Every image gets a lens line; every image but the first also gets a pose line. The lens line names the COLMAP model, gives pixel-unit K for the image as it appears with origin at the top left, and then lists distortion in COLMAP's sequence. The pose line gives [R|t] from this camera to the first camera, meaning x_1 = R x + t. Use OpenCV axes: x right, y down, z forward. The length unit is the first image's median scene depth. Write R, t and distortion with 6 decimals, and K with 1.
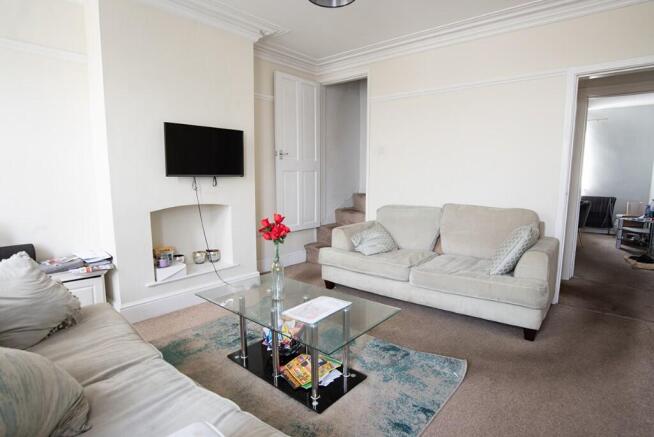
lens RADIAL K [[340.8, 0, 329.8], [0, 340.8, 219.0], [0, 0, 1]] dist [-0.053733, 0.030175]
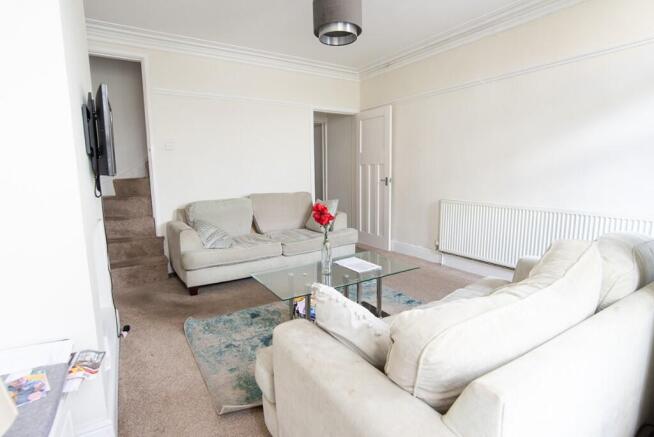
lens RADIAL K [[340.8, 0, 329.8], [0, 340.8, 219.0], [0, 0, 1]] dist [-0.053733, 0.030175]
pose [[0.301560, -0.155771, 0.940637, -0.931550], [0.132106, 0.983874, 0.120579, -0.074413], [-0.944251, 0.087902, 0.317275, 0.440351]]
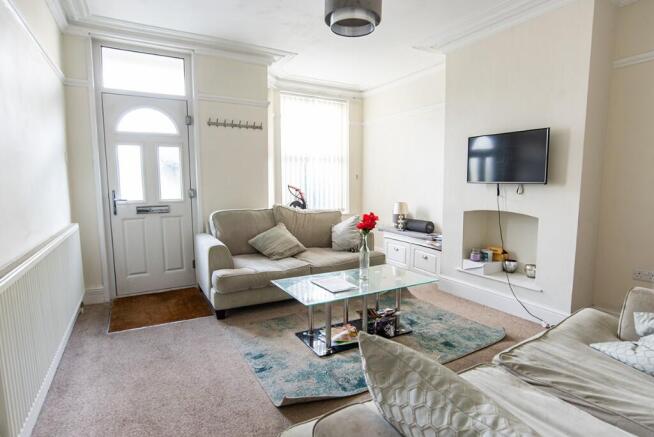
lens RADIAL K [[340.8, 0, 329.8], [0, 340.8, 219.0], [0, 0, 1]] dist [-0.053733, 0.030175]
pose [[-0.328069, 0.098971, -0.939455, 0.796935], [-0.122615, 0.981622, 0.146232, -0.114499], [0.936662, 0.163165, -0.309904, 0.922697]]
